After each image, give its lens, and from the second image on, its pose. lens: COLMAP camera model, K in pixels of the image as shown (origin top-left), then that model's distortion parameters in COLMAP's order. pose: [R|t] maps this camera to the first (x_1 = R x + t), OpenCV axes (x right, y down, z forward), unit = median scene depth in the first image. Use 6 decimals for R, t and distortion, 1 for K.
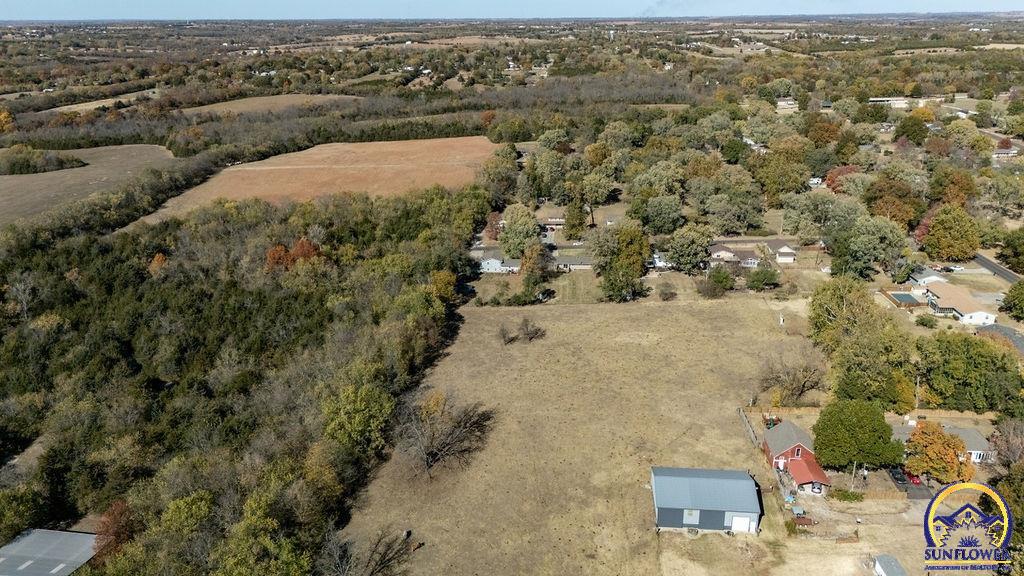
lens RADIAL K [[720.1, 0, 512.0], [0, 720.1, 288.0], [0, 0, 1]] dist [0.111449, -0.101543]
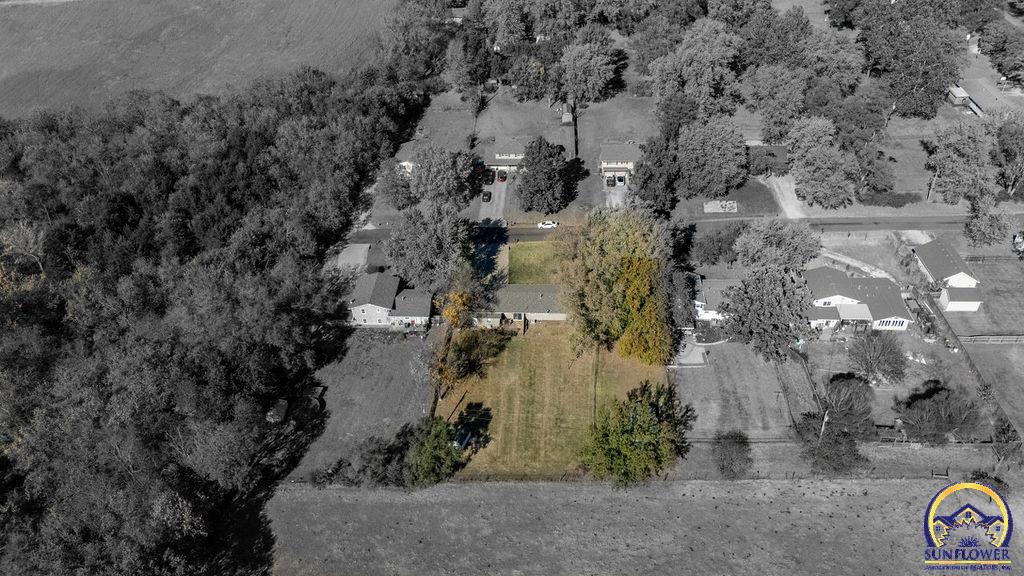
lens RADIAL K [[784.7, 0, 516.9], [0, 784.7, 308.7], [0, 0, 1]] dist [0.042049, -0.003161]
pose [[0.999346, -0.032635, 0.015563, 0.046461], [0.026514, 0.954130, 0.298215, -0.139845], [-0.024581, -0.297607, 0.954372, 0.341115]]
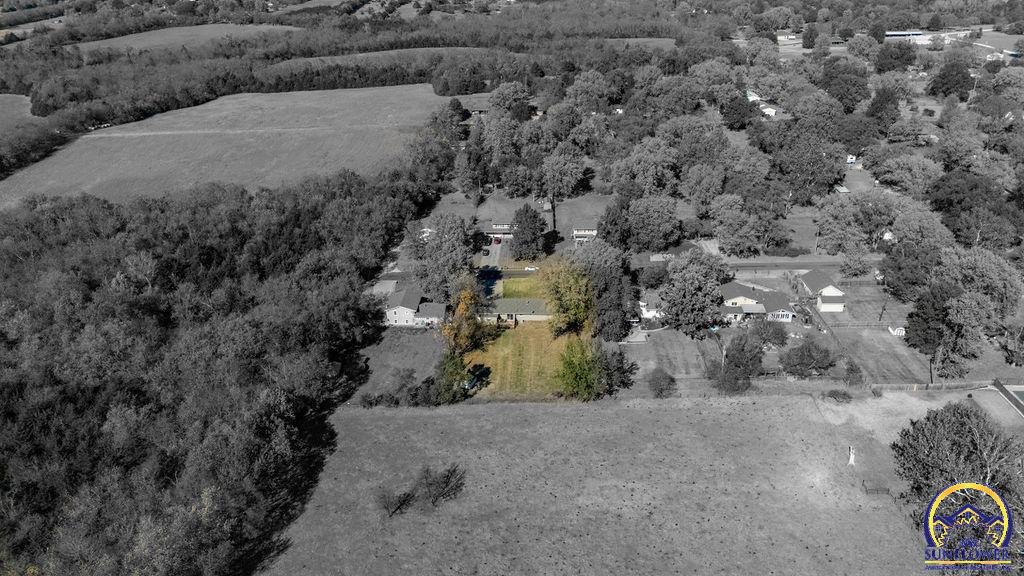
lens RADIAL K [[760.6, 0, 512.0], [0, 760.6, 288.0], [0, 0, 1]] dist [0.079171, -0.045889]
pose [[0.999261, -0.015209, 0.035304, 0.036479], [0.012465, 0.996978, 0.076681, -0.079172], [-0.036363, -0.076184, 0.996430, 0.205888]]
